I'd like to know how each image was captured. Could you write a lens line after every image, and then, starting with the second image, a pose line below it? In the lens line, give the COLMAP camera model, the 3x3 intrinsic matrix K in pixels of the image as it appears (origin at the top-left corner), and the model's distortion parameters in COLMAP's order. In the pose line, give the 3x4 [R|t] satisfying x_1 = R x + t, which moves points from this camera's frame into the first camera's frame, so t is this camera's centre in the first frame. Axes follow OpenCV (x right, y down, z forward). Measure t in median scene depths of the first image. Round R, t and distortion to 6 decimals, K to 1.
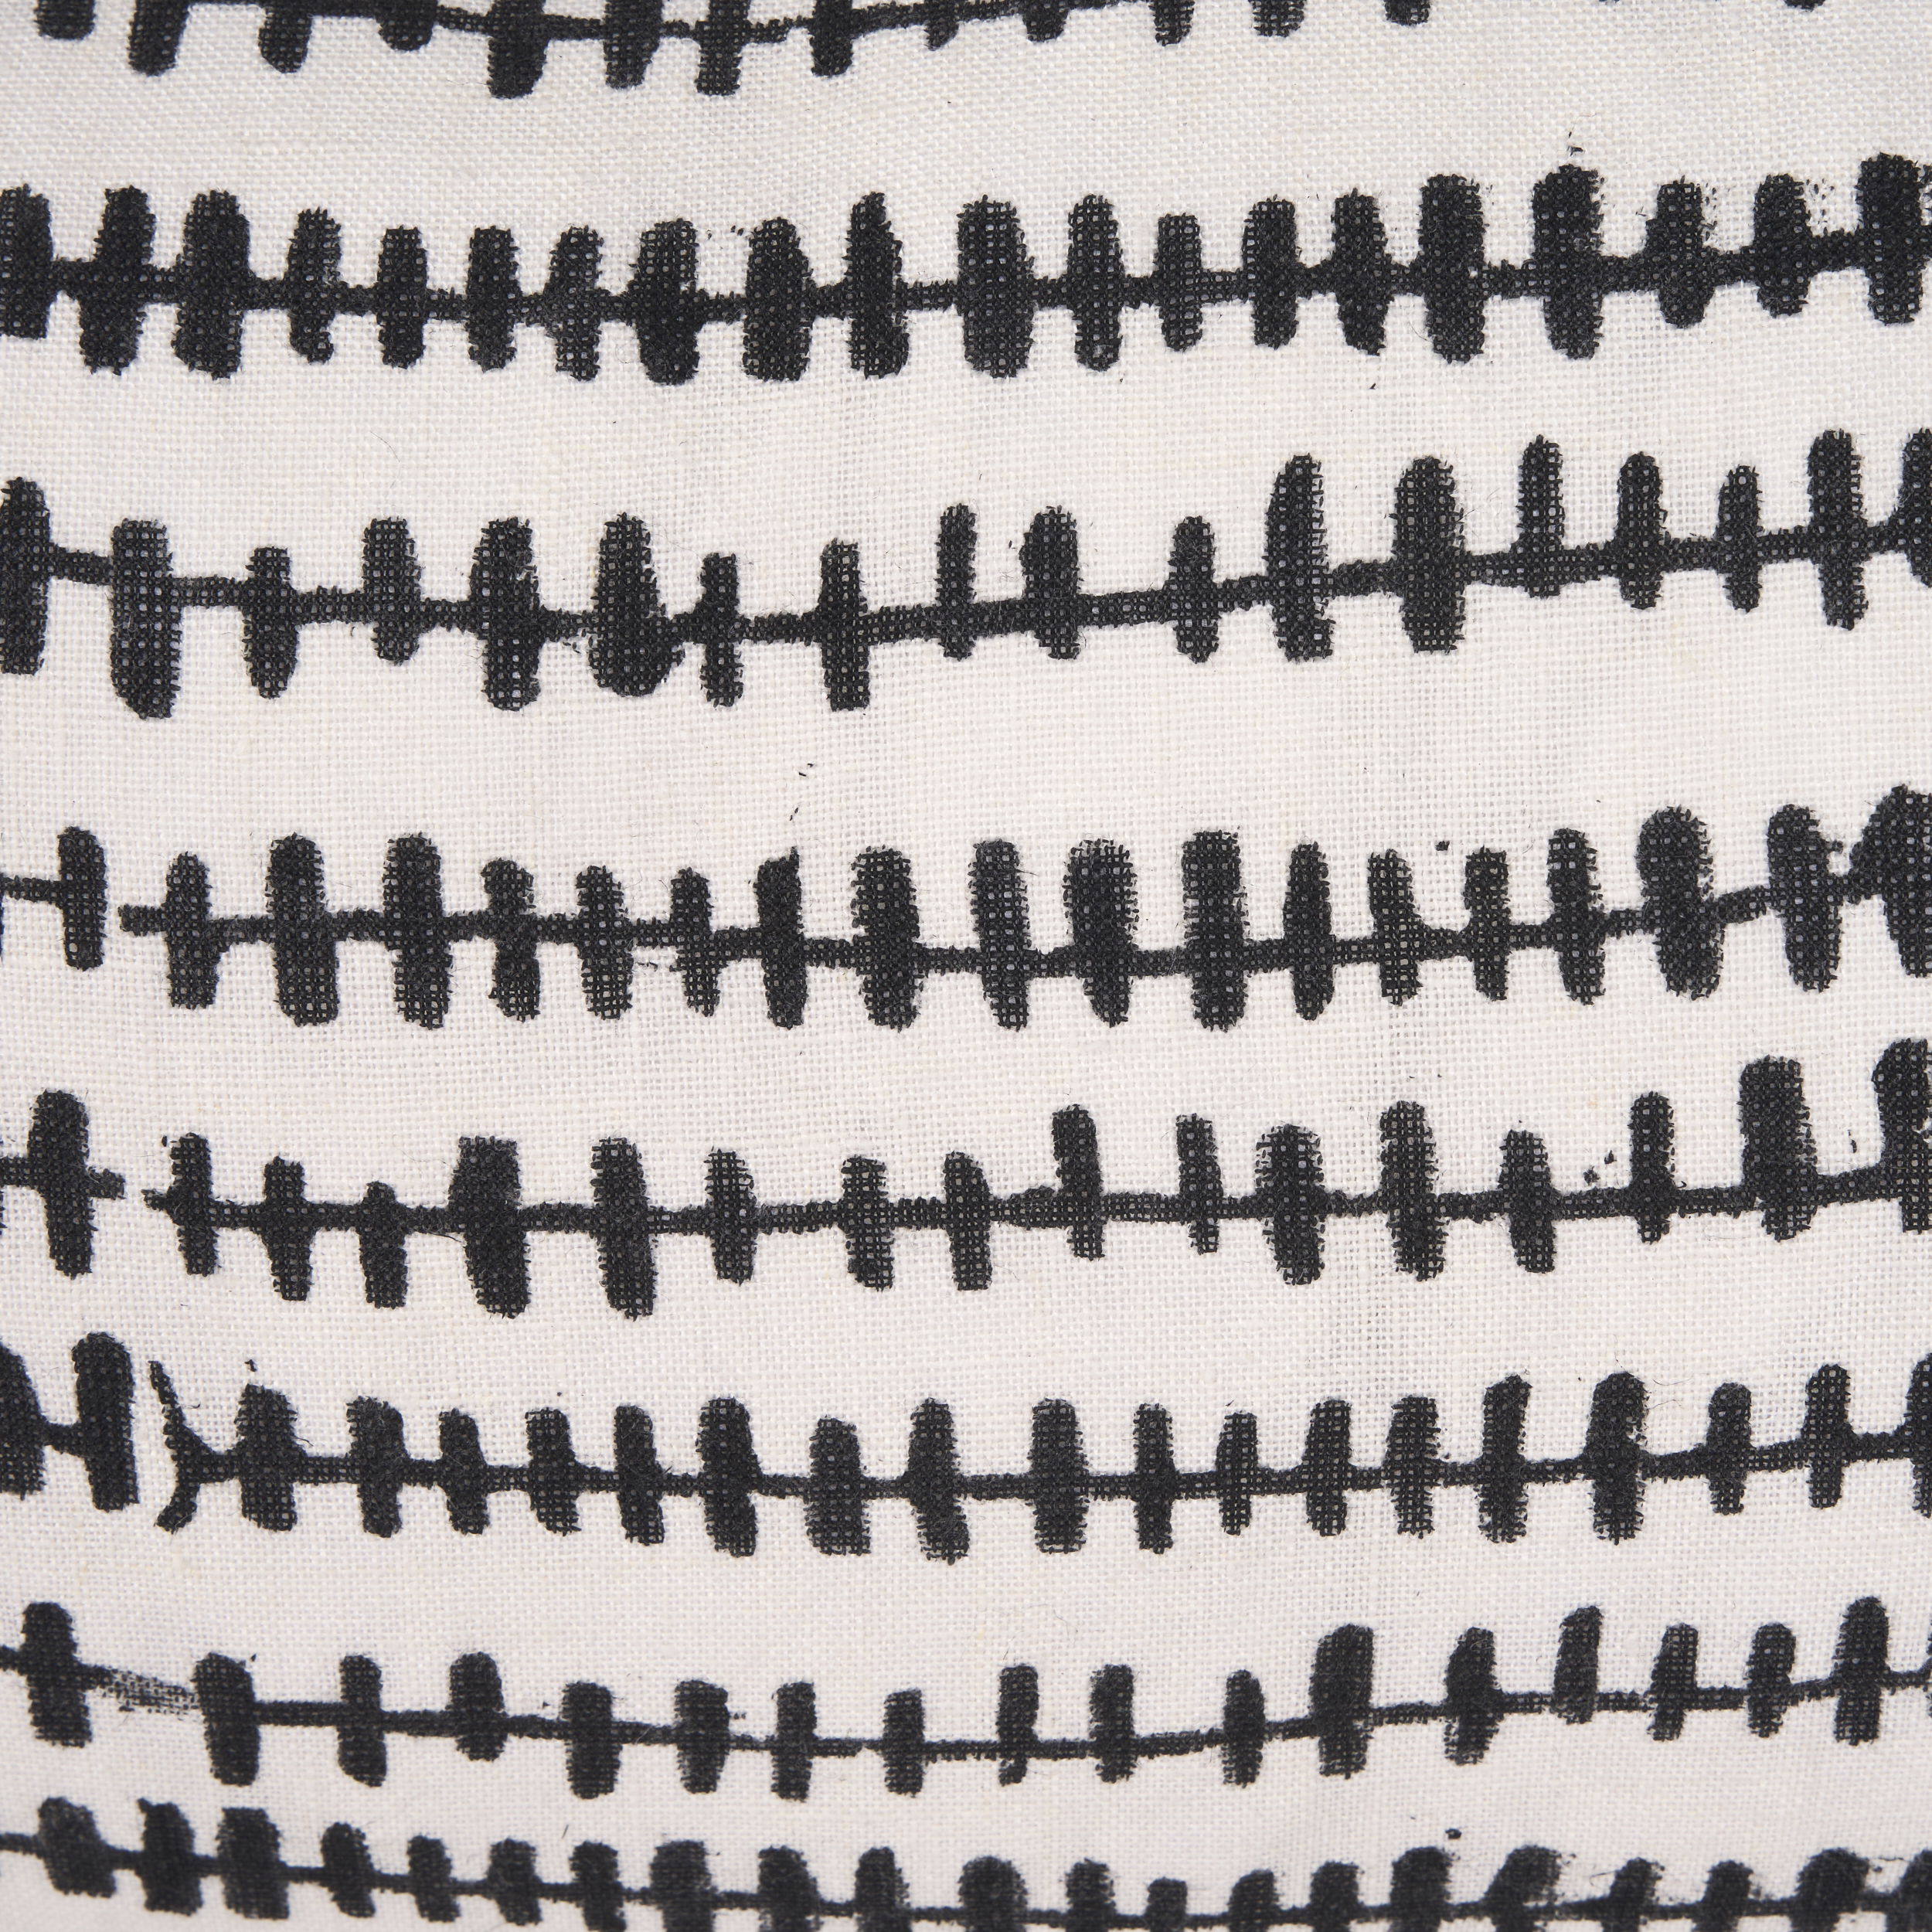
lens RADIAL K [[3338.0, 0, 966.1], [0, 3338.0, 962.1], [0, 0, 1]] dist [0.065739, 0.000000]
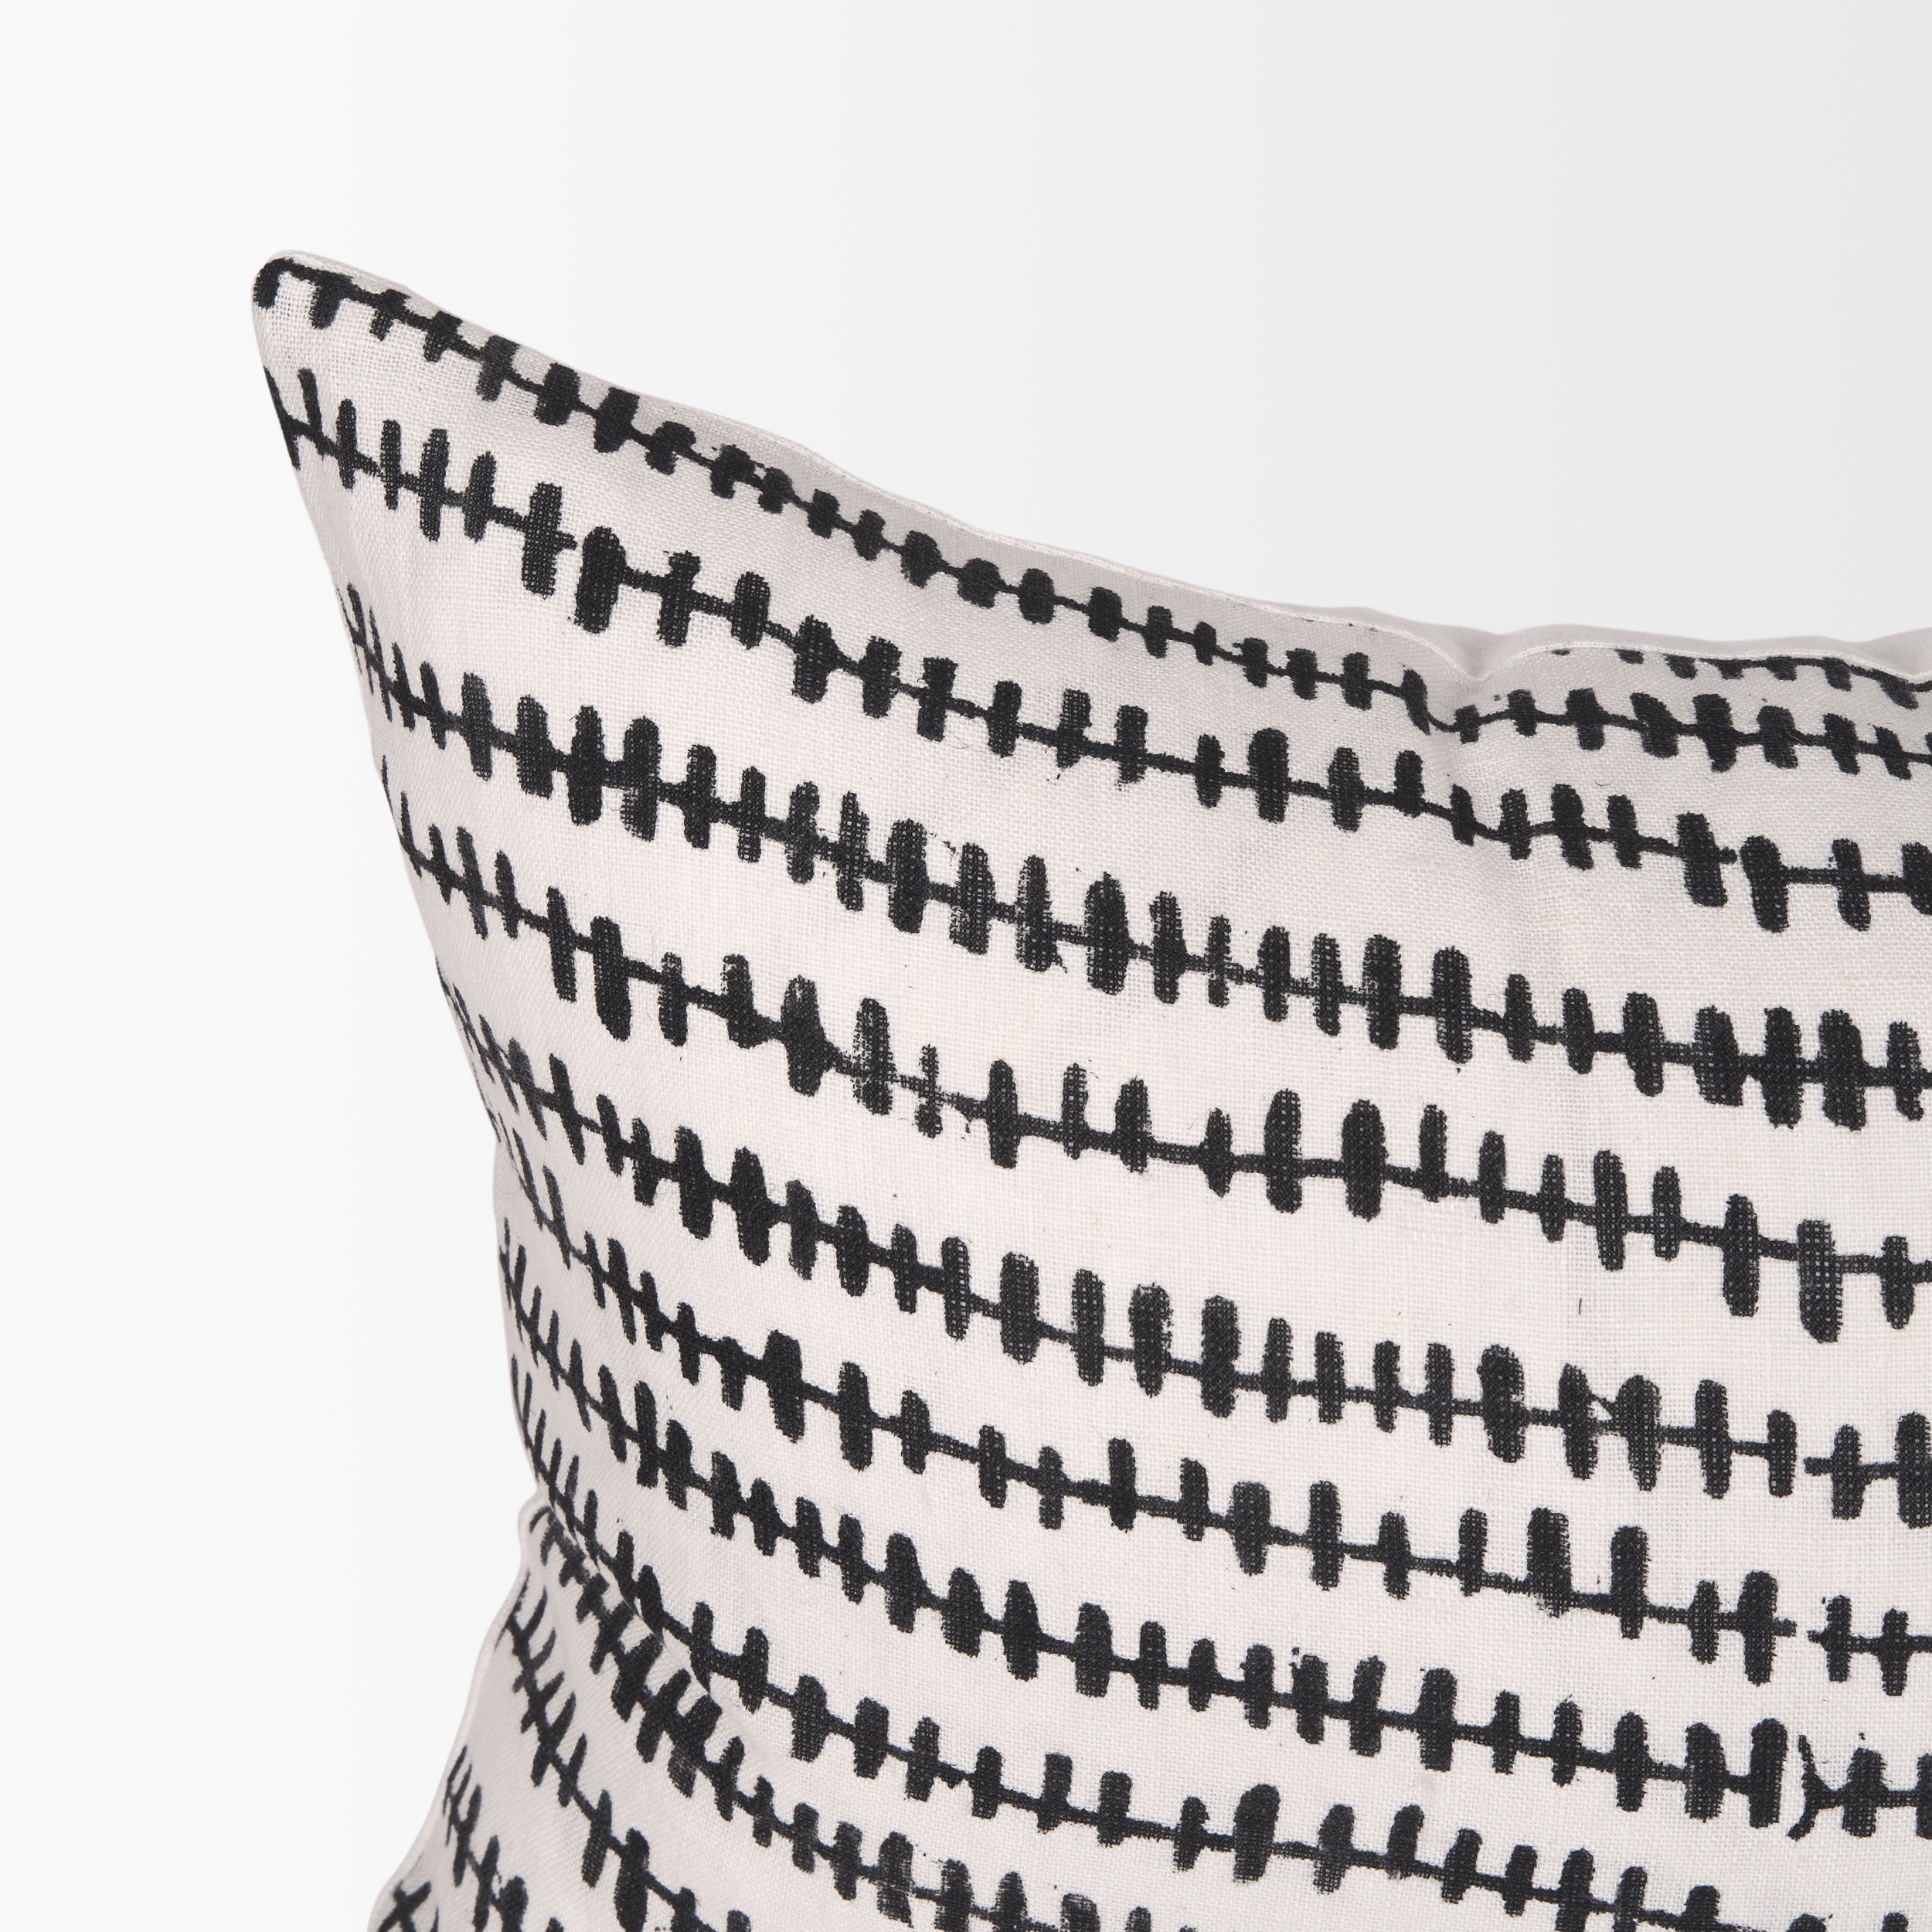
lens RADIAL K [[3338.0, 0, 966.4], [0, 3338.0, 969.9], [0, 0, 1]] dist [0.065739, 0.000000]
pose [[0.992527, -0.014392, 0.121172, -0.841424], [0.015687, 0.999829, -0.009744, -0.241319], [-0.121011, 0.011572, 0.992584, -0.561128]]
